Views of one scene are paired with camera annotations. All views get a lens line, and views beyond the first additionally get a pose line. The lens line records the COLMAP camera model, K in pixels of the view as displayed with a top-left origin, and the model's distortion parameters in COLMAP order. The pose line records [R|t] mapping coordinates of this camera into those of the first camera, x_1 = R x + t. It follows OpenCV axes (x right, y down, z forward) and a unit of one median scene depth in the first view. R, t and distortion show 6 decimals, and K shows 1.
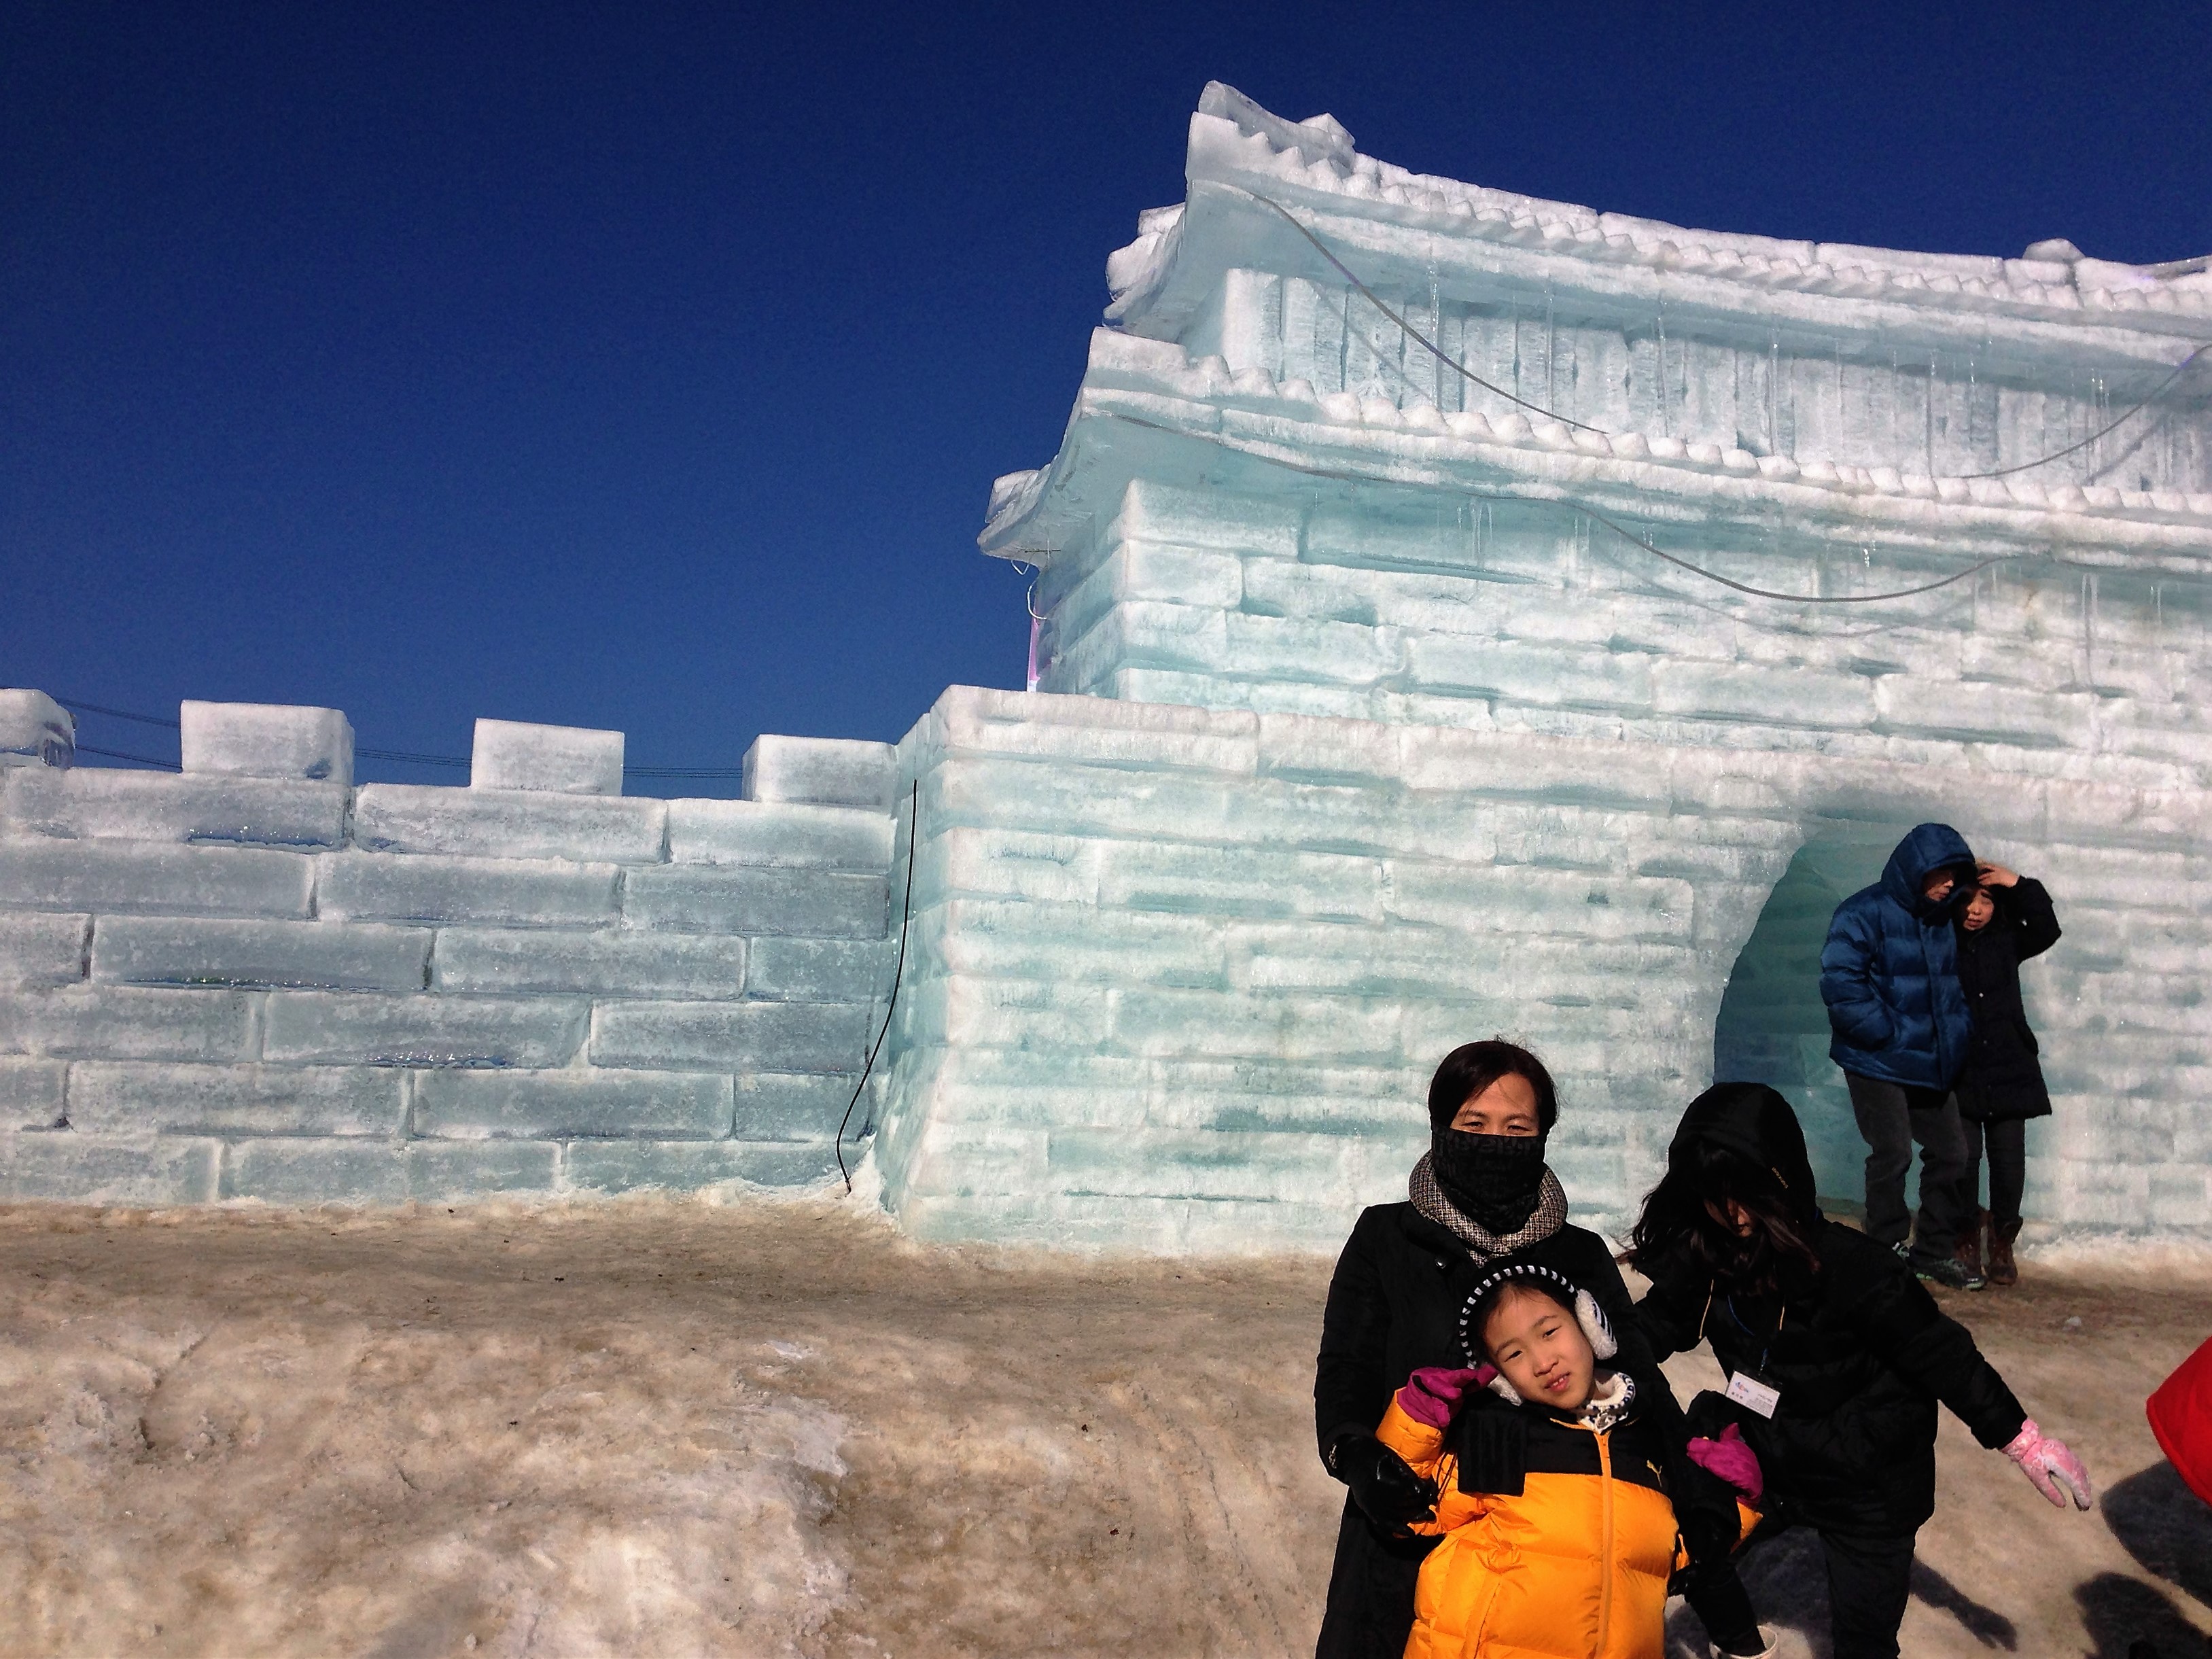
lens RADIAL K [[1981.7, 0, 1082.7], [0, 1981.7, 835.0], [0, 0, 1]] dist [0.102082, -0.119665]
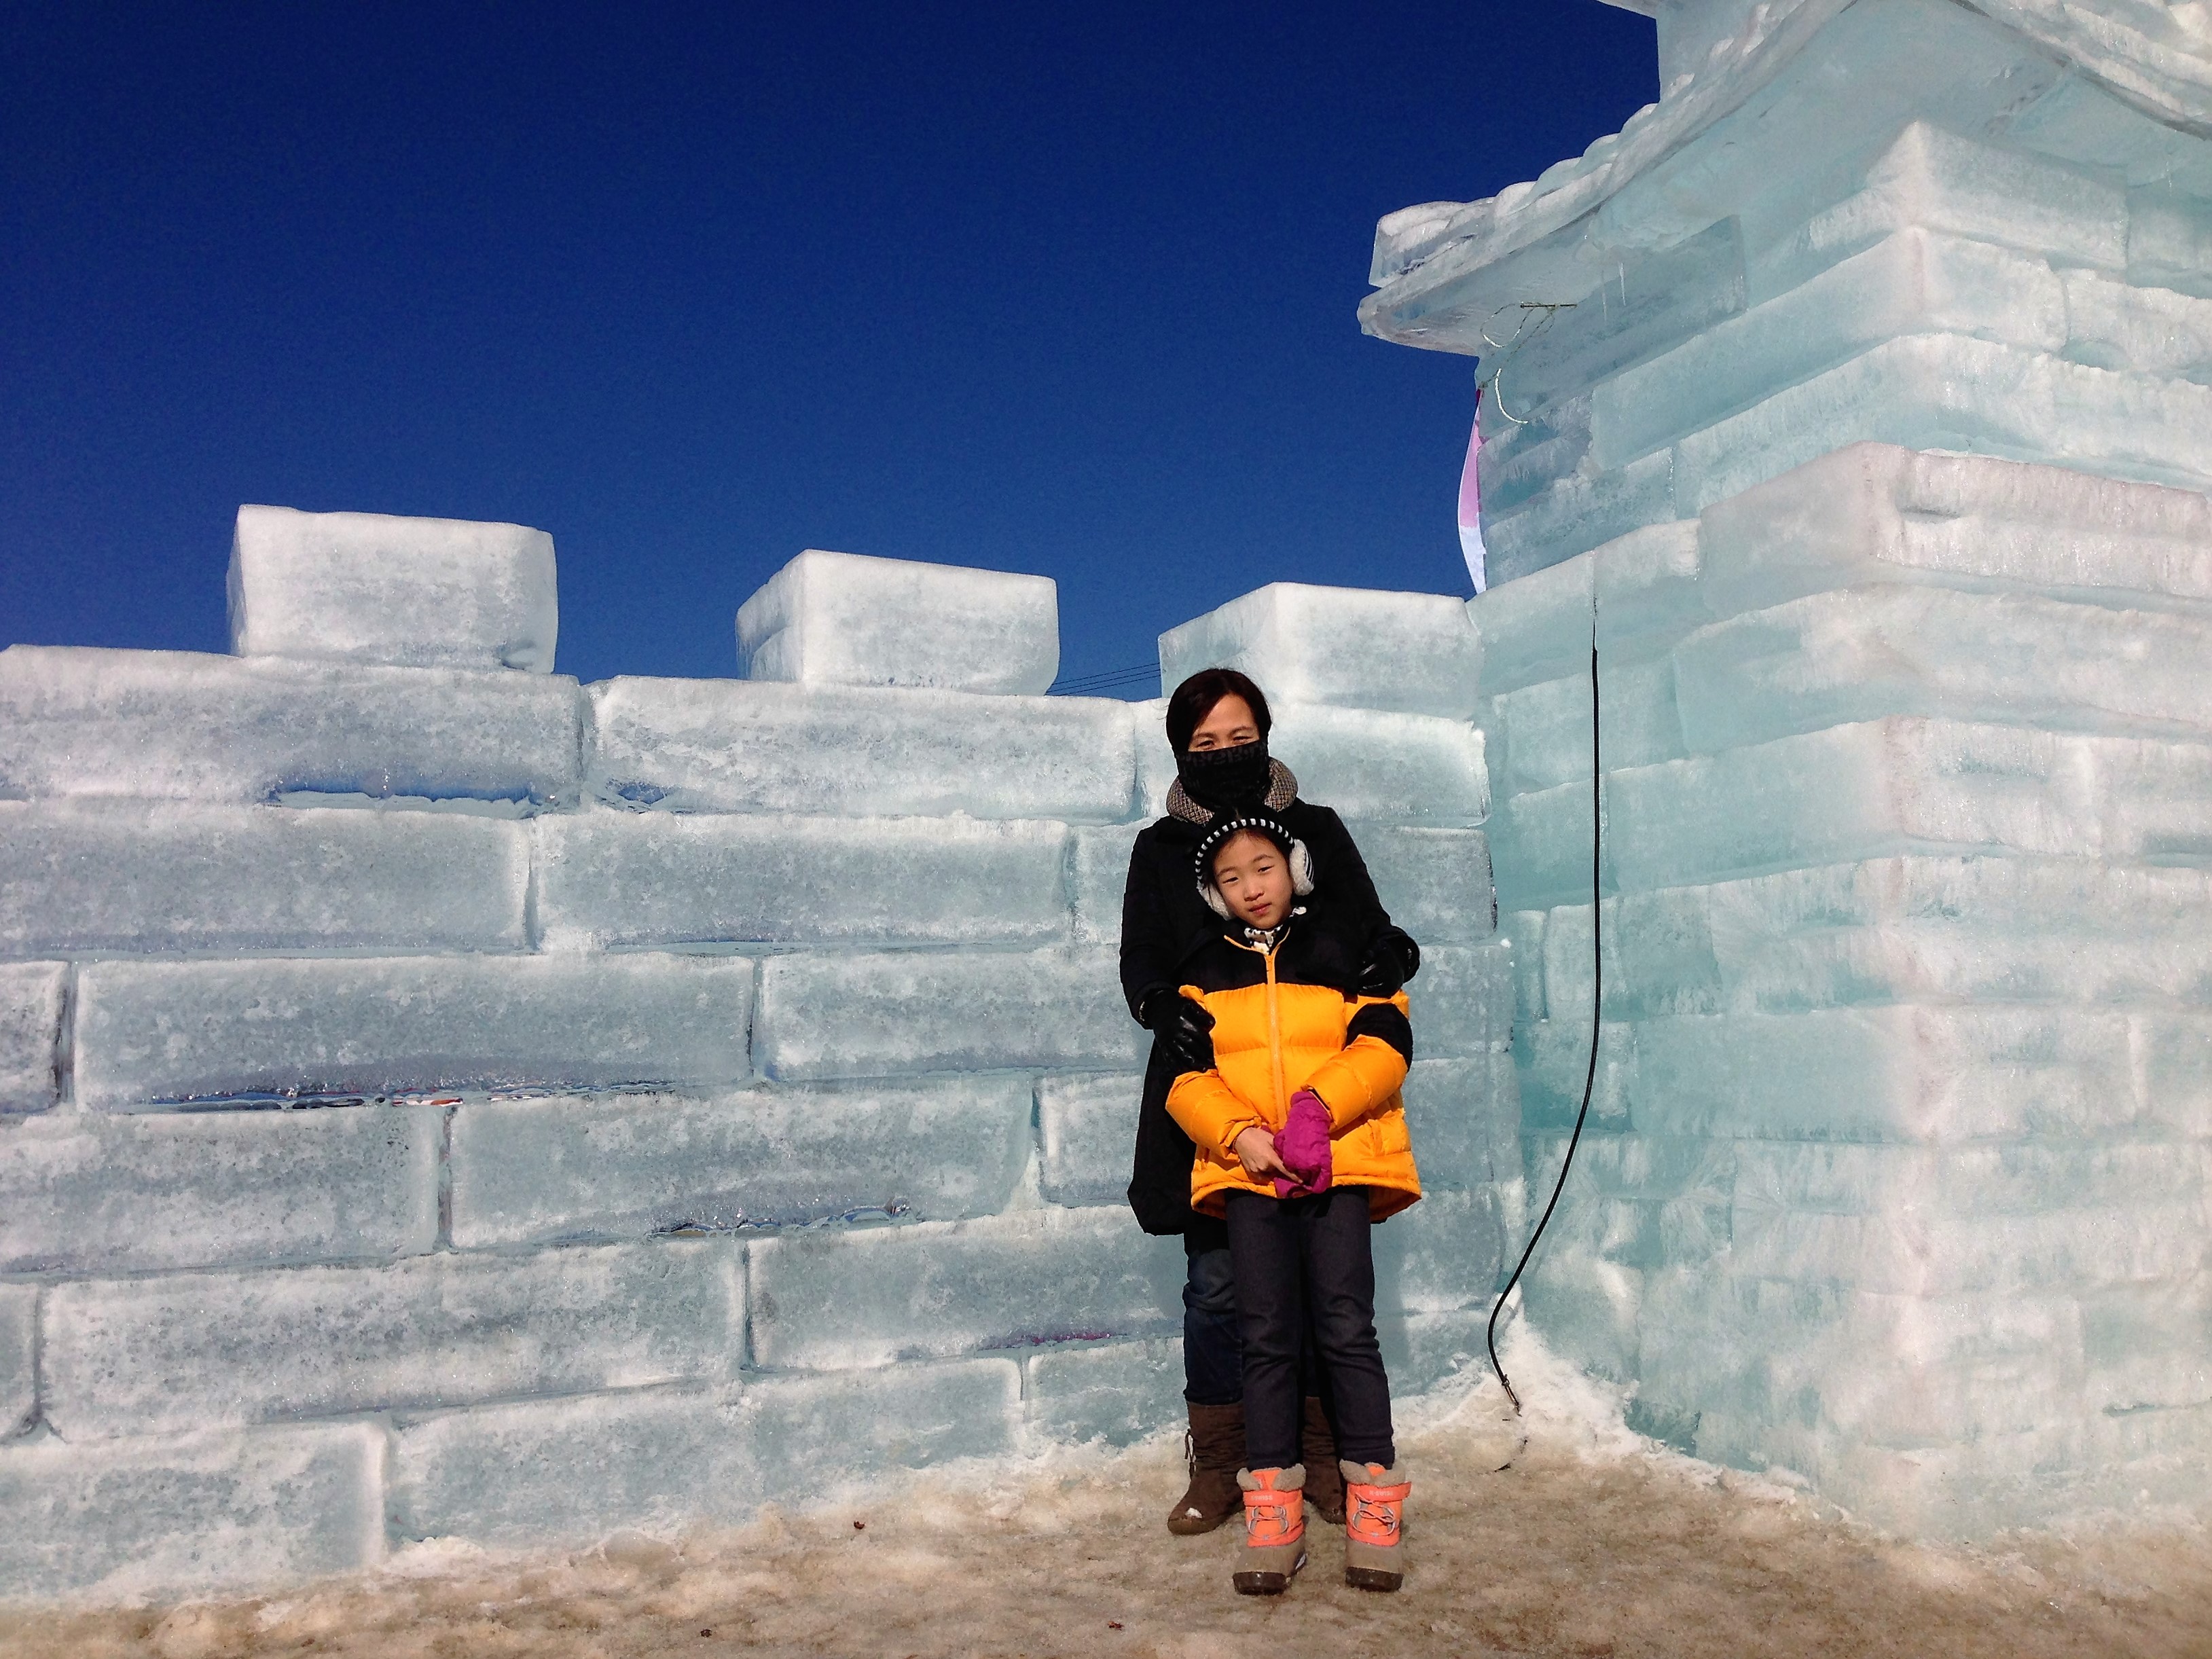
lens RADIAL K [[1981.5, 0, 1093.3], [0, 1981.5, 840.8], [0, 0, 1]] dist [0.102082, -0.119665]
pose [[0.982684, -0.036631, 0.181630, -0.329434], [0.034670, 0.999301, 0.013961, 0.012610], [-0.182014, -0.007422, 0.983268, 0.482609]]
